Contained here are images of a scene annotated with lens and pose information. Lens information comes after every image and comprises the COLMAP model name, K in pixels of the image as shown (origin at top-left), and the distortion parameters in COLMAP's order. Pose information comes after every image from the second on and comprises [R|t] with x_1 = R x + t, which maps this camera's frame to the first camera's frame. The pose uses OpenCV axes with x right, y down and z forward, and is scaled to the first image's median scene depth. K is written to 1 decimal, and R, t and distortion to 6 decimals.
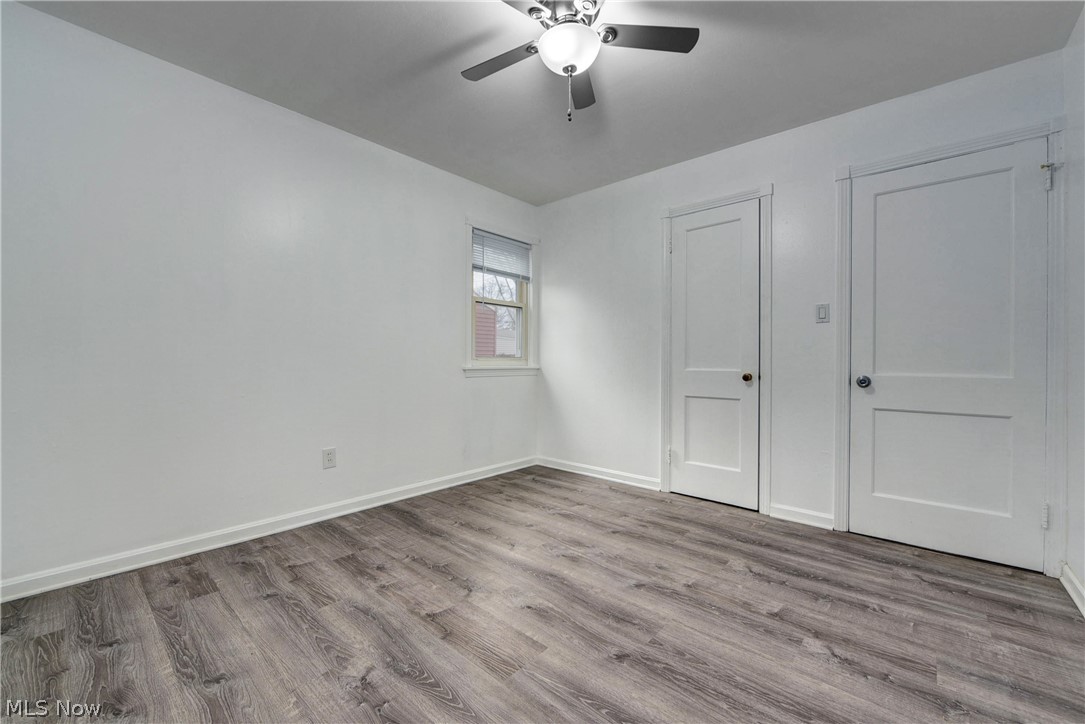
lens RADIAL K [[436.0, 0, 543.3], [0, 436.0, 357.2], [0, 0, 1]] dist [-0.011188, -0.000808]
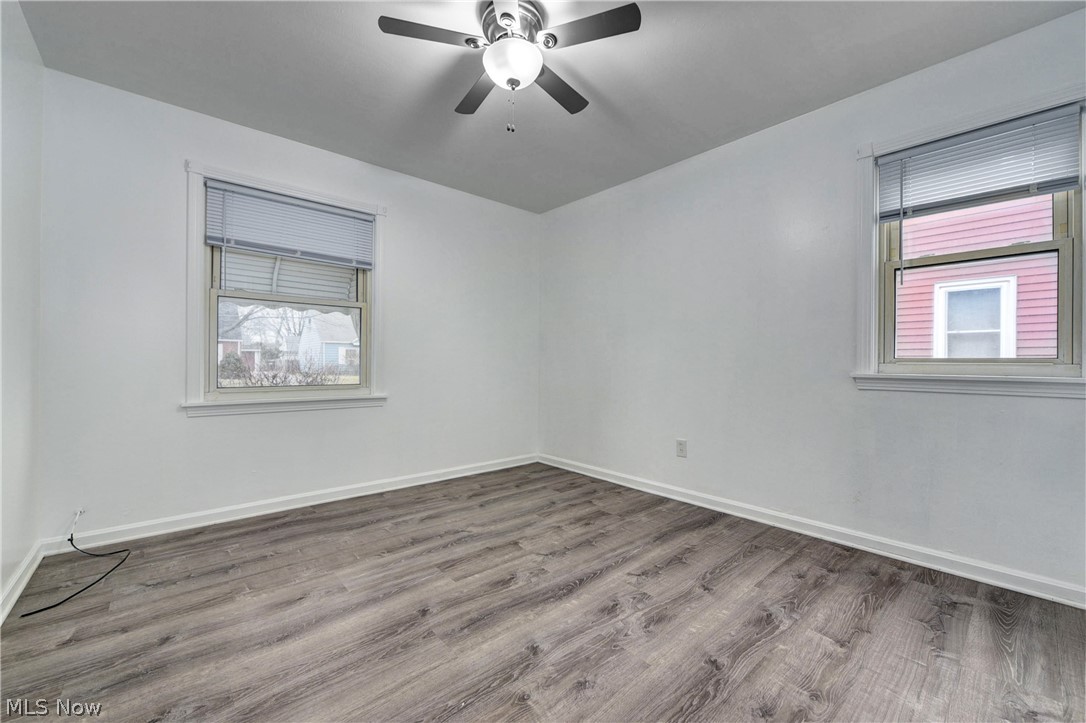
lens RADIAL K [[436.4, 0, 544.2], [0, 436.4, 365.7], [0, 0, 1]] dist [-0.011188, -0.000808]
pose [[-0.126583, 0.004922, -0.991944, 0.851877], [-0.002126, 0.999984, 0.005233, 0.010500], [0.991954, 0.002771, -0.126570, 0.960526]]
